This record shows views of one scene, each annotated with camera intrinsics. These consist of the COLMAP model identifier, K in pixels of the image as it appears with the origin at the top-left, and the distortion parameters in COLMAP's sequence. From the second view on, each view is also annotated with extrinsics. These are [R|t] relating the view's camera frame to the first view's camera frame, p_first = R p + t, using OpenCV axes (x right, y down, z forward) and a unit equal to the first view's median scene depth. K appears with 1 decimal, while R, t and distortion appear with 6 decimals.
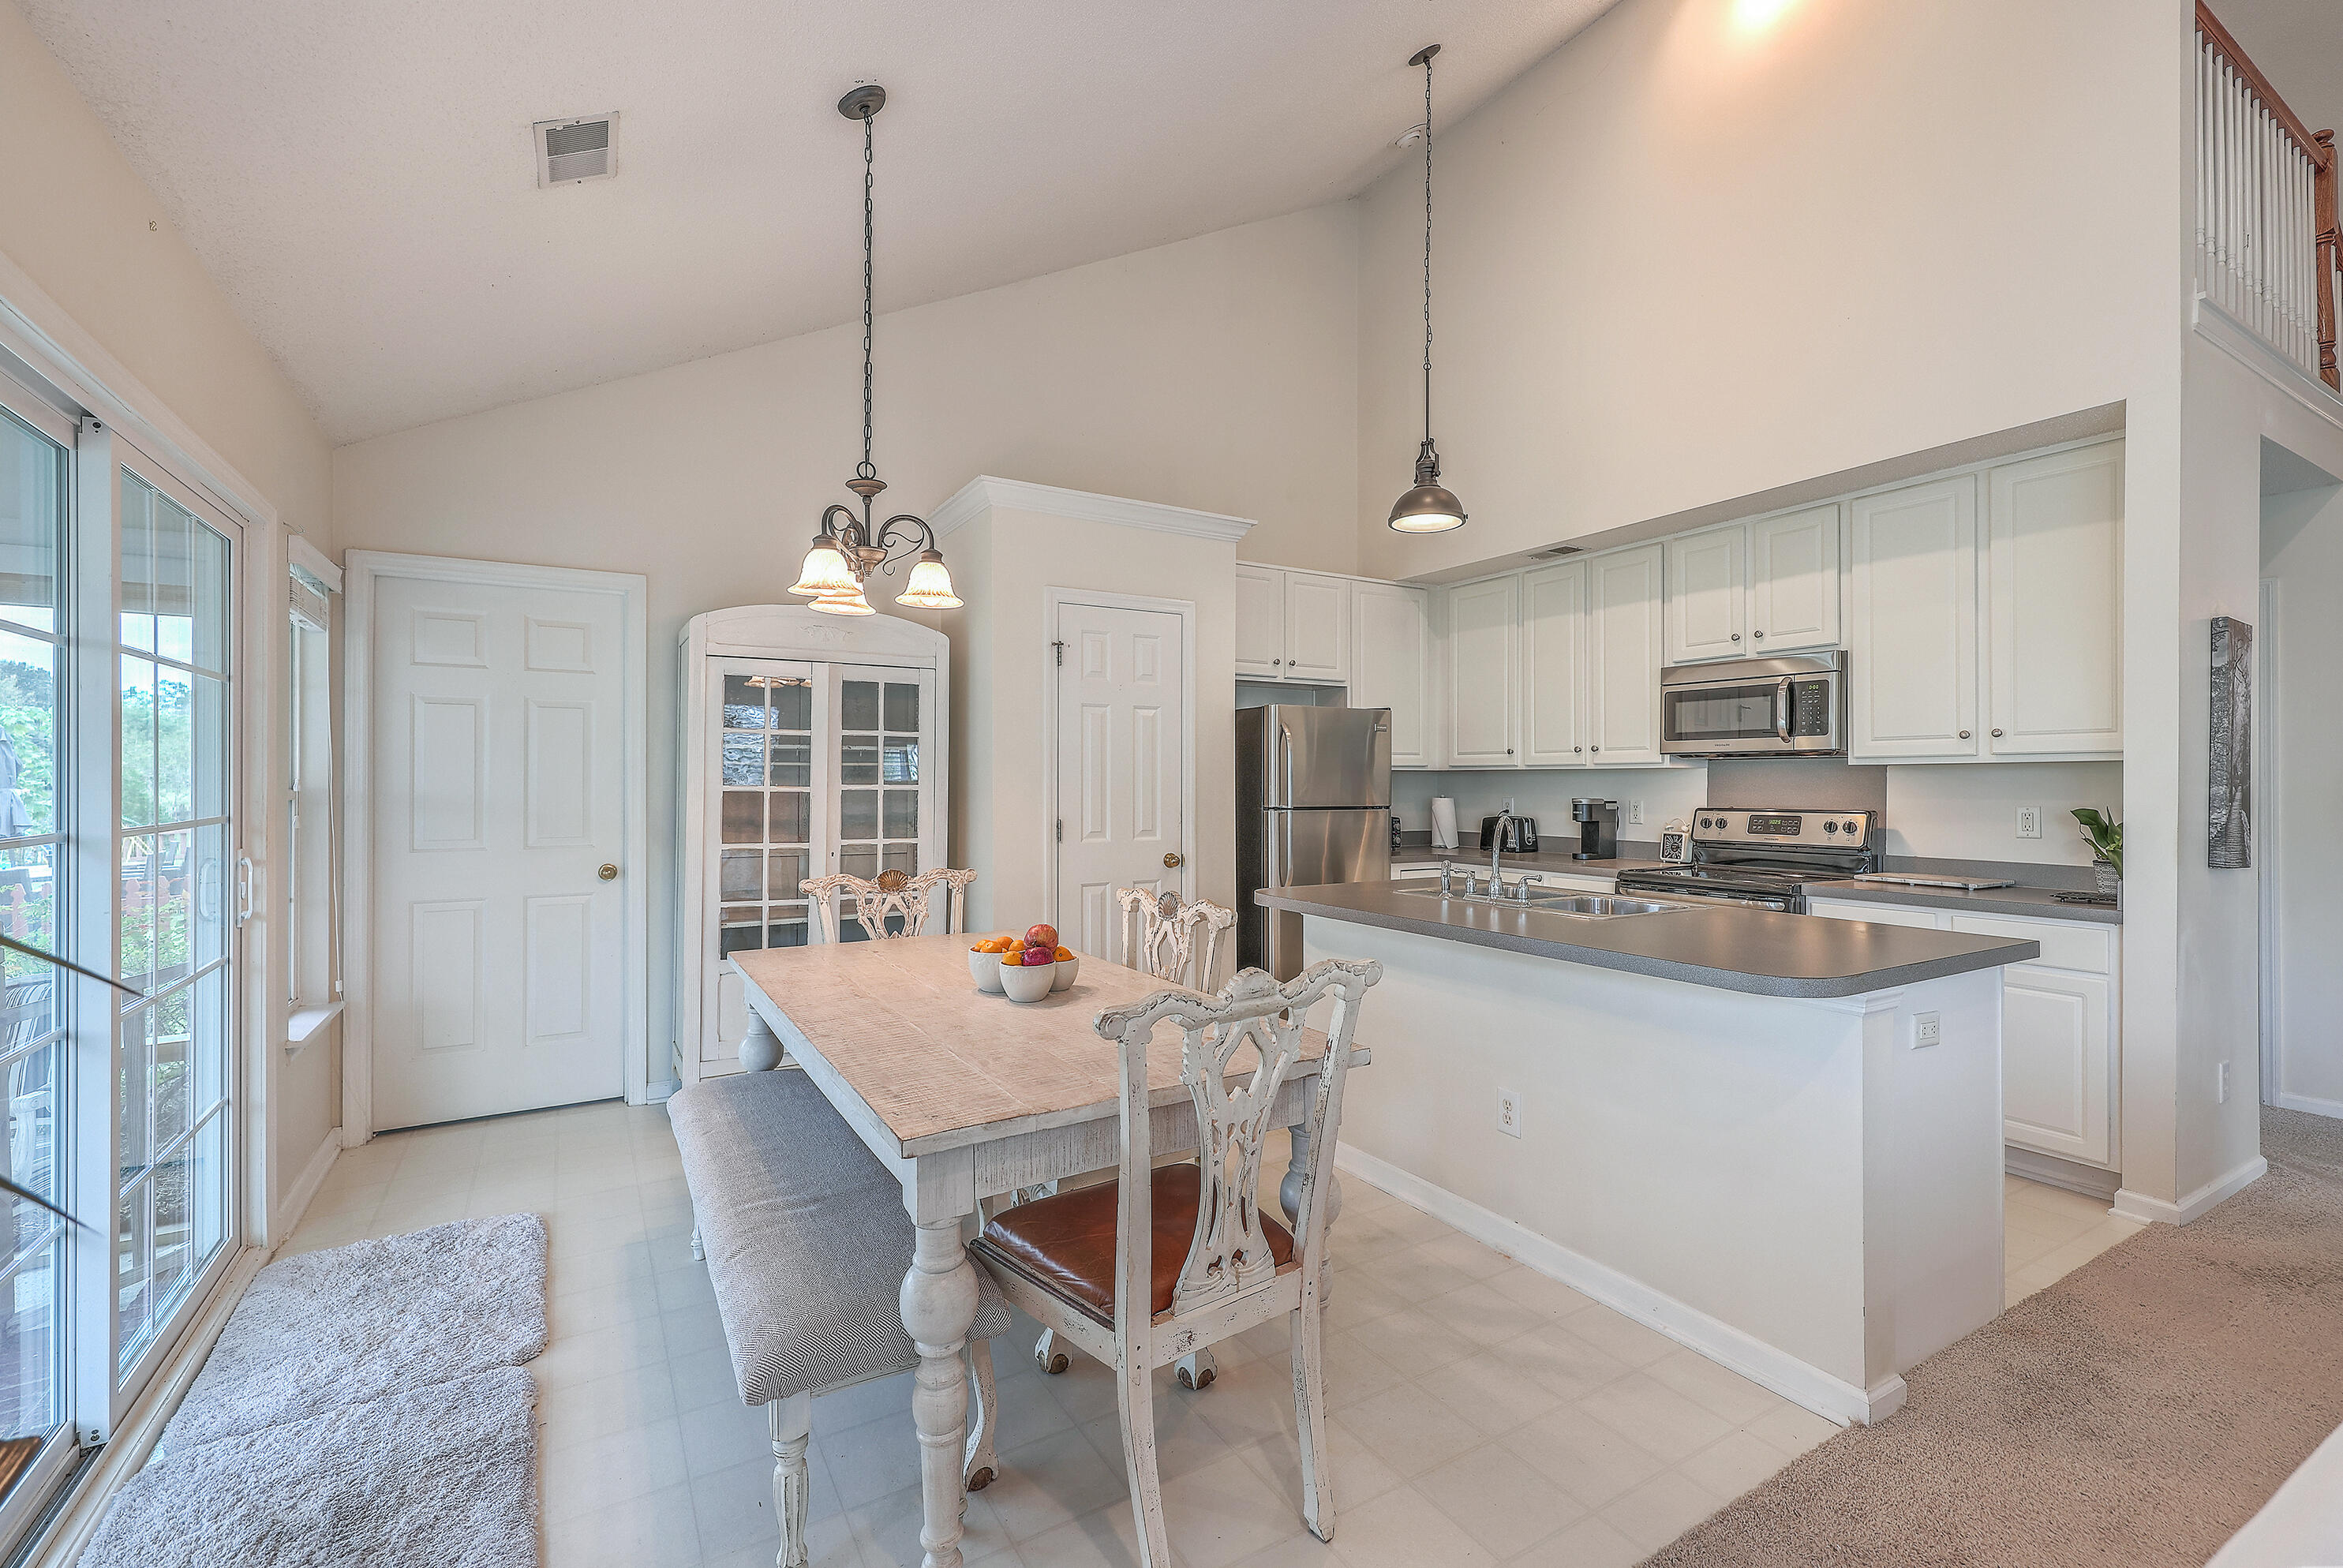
lens RADIAL K [[1008.7, 0, 1180.1], [0, 1008.7, 777.7], [0, 0, 1]] dist [0.004679, -0.000340]
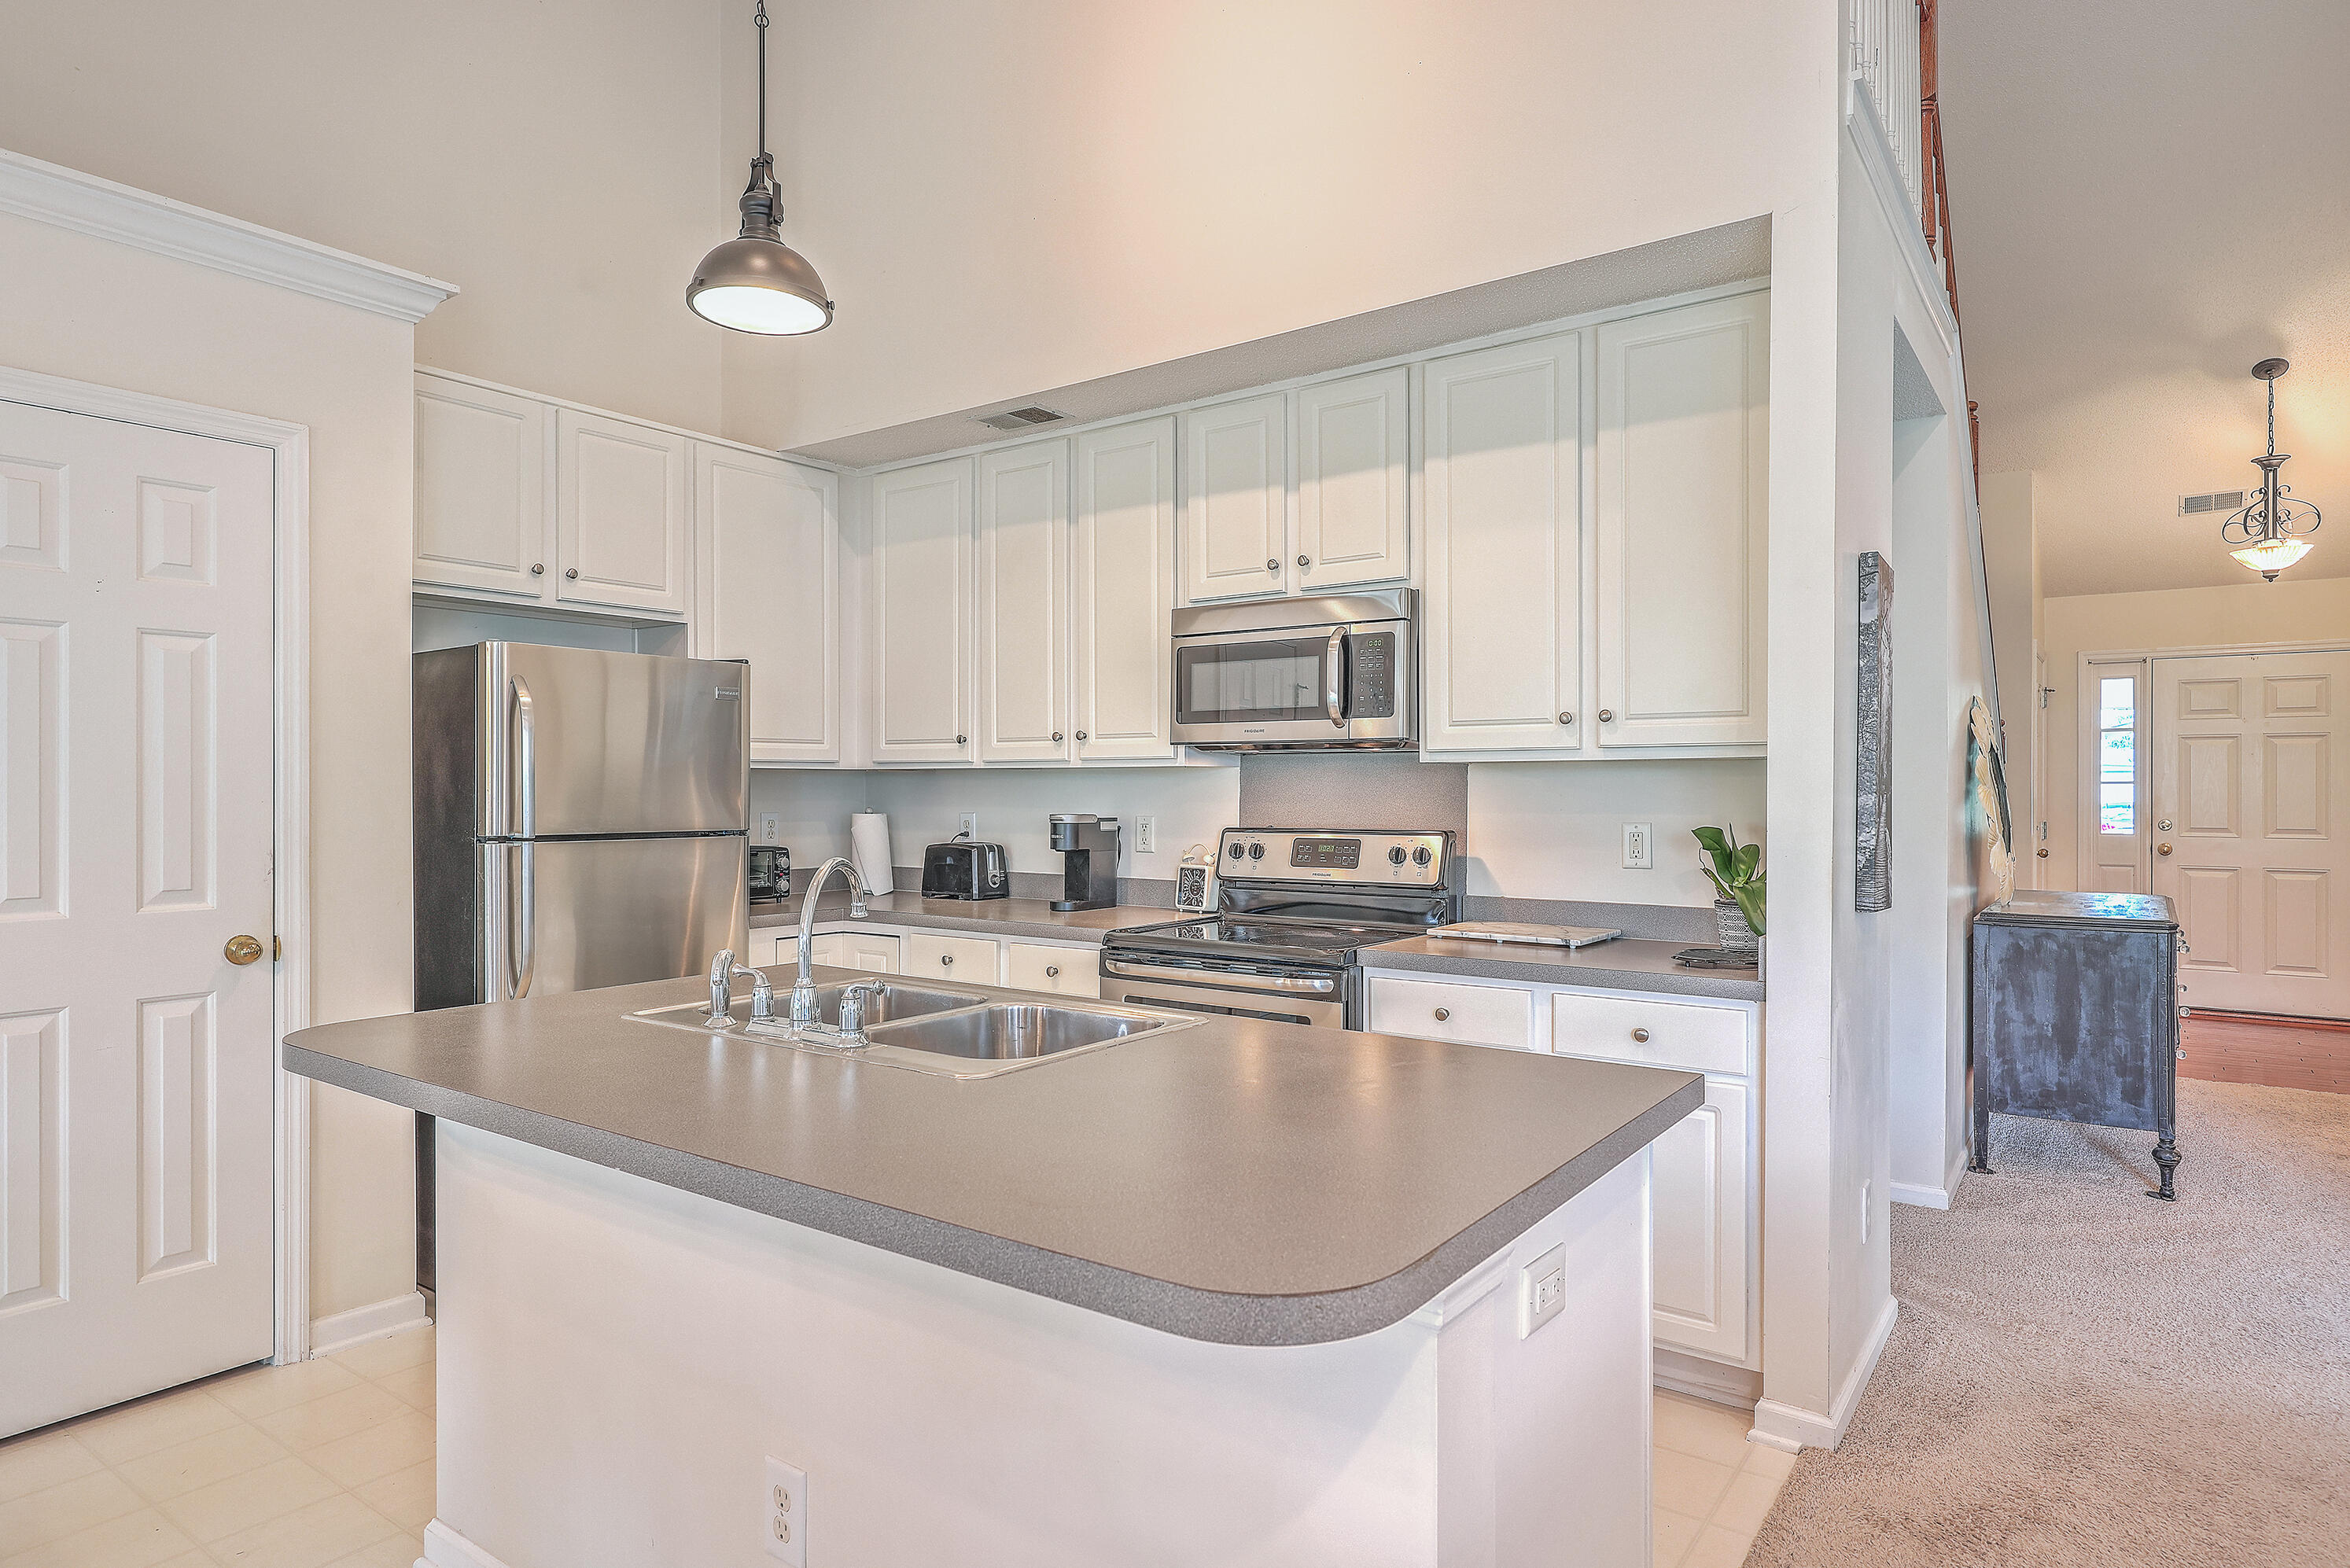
lens RADIAL K [[1329.9, 0, 1179.6], [0, 1329.9, 790.9], [0, 0, 1]] dist [0.006862, 0.003040]
pose [[0.919822, -0.001305, 0.392335, 0.172810], [-0.001276, 0.999979, 0.006317, 0.000605], [-0.392335, -0.006311, 0.919801, 0.257376]]
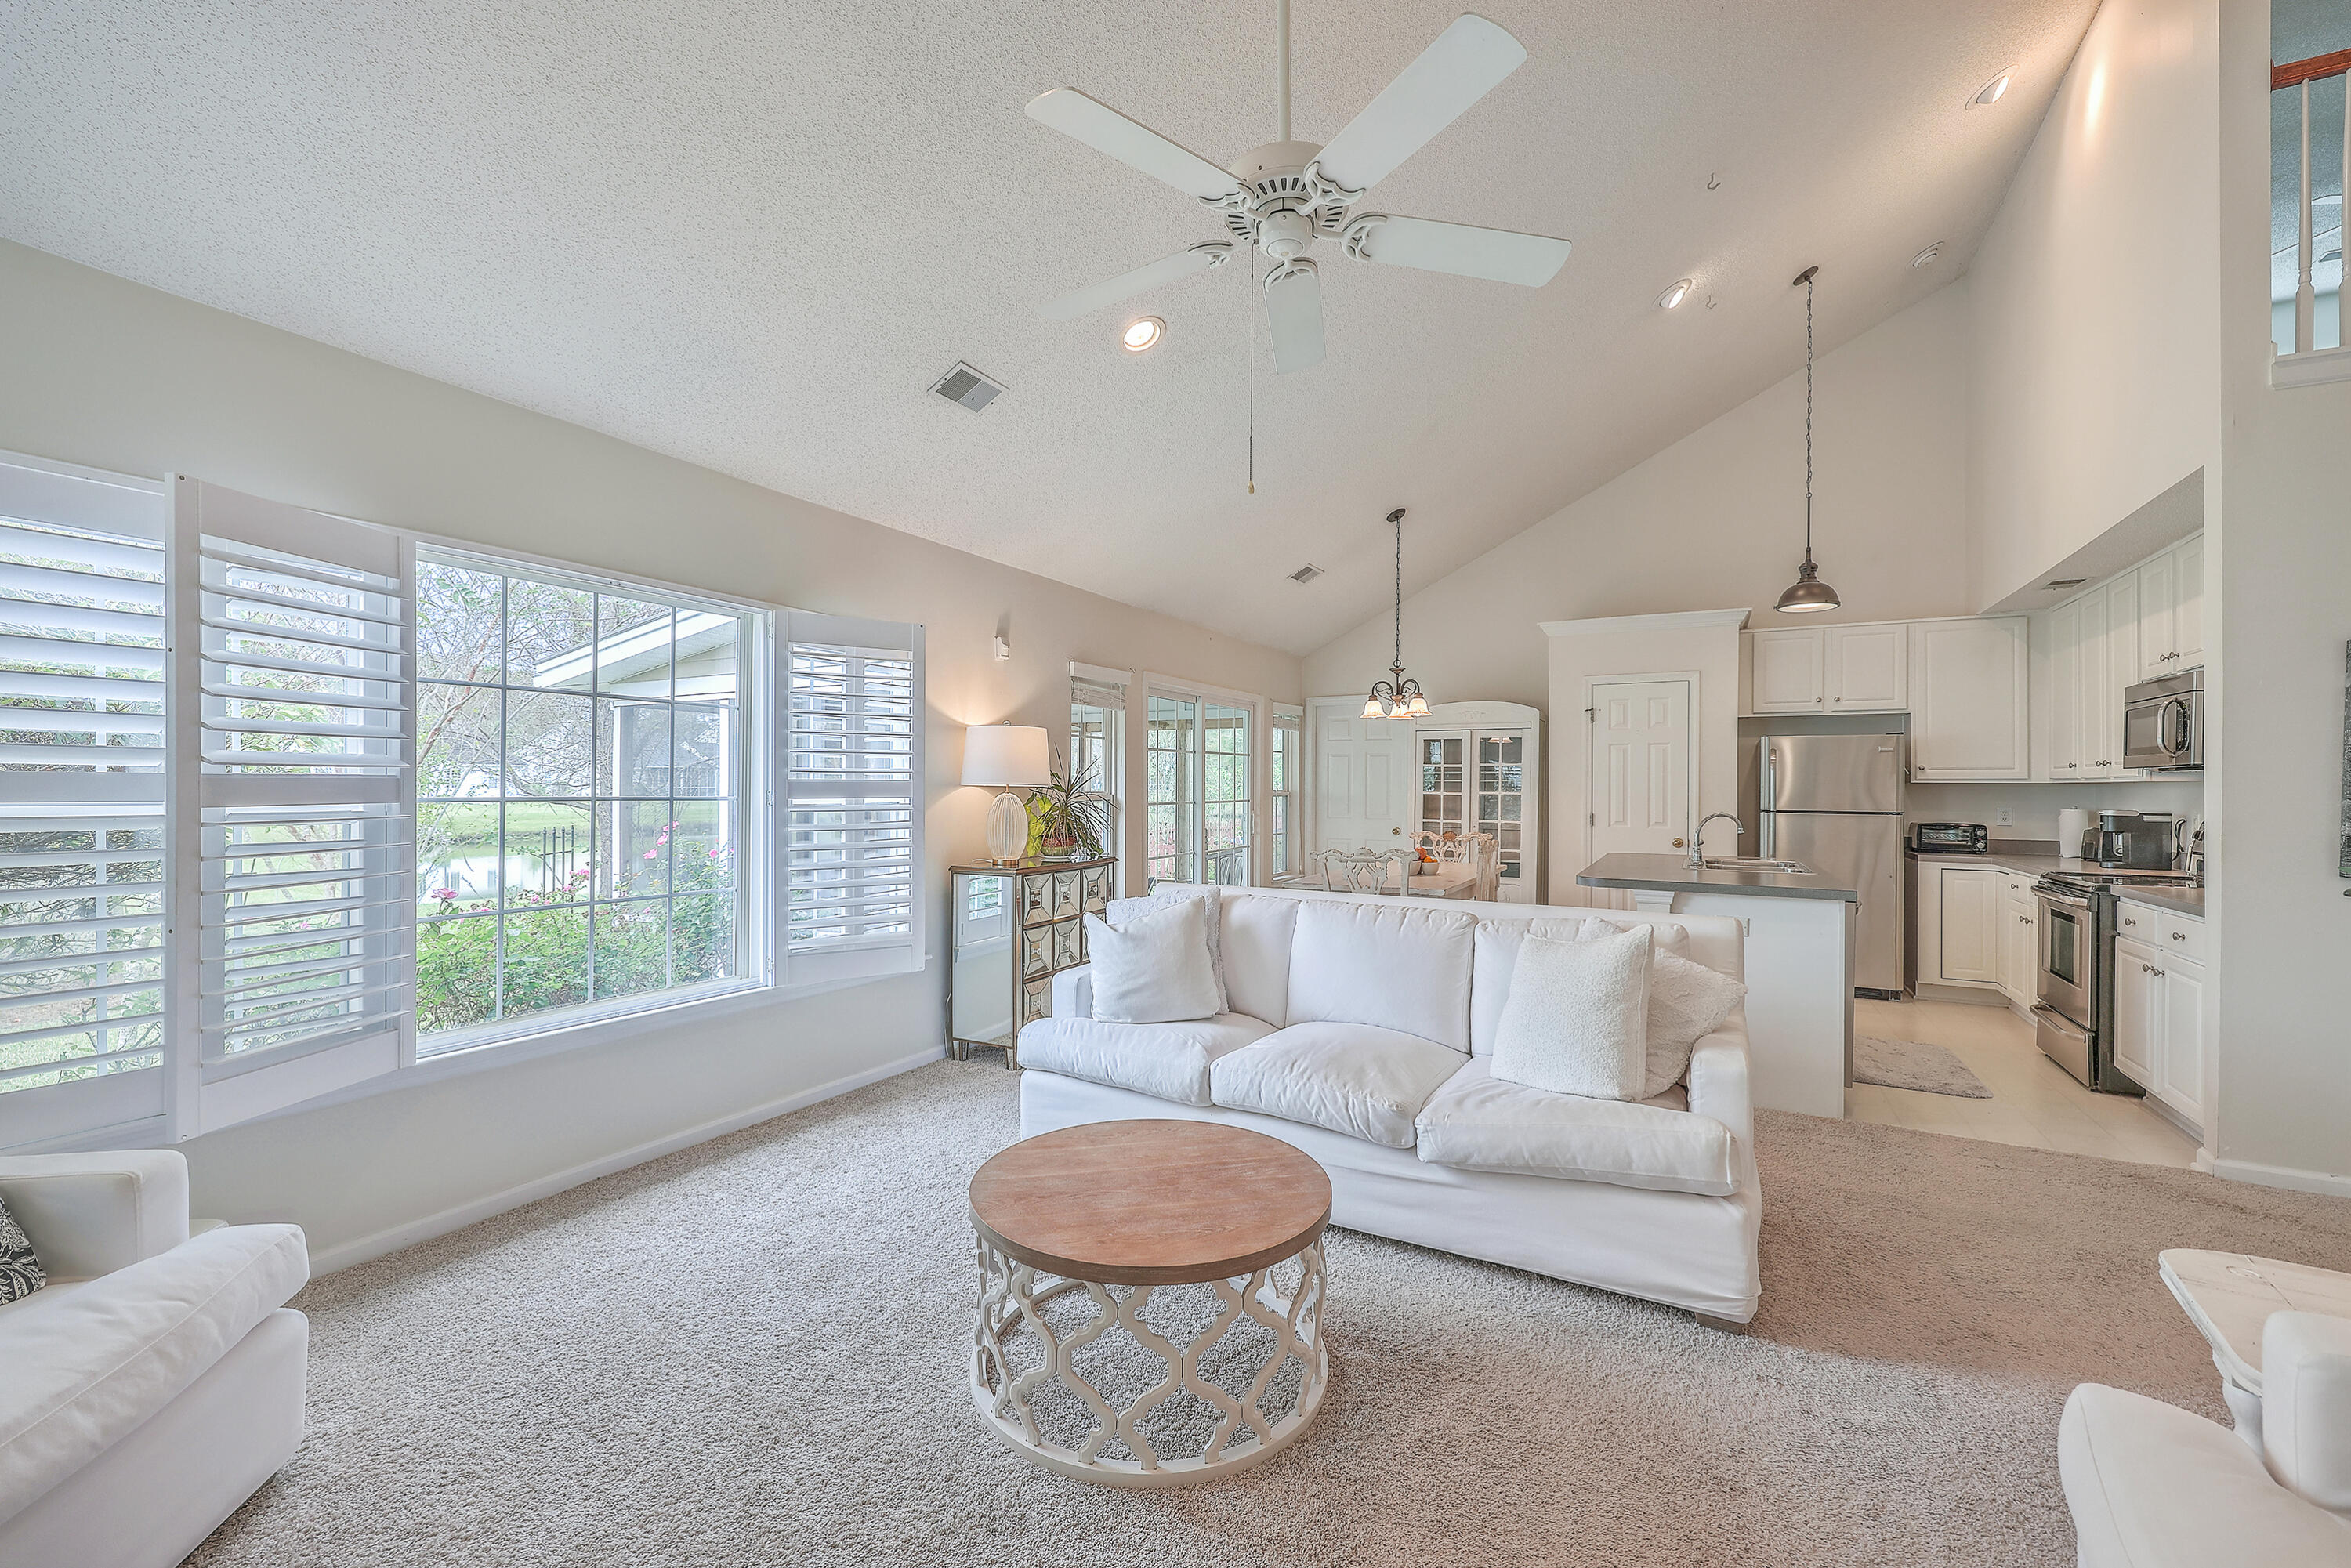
lens RADIAL K [[936.2, 0, 1211.2], [0, 936.2, 784.7], [0, 0, 1]] dist [0.002643, 0.000288]
pose [[0.525958, 0.000173, -0.850511, 0.928361], [-0.003024, 0.999994, -0.001666, -0.001733], [0.850505, 0.003448, 0.525955, -0.392645]]
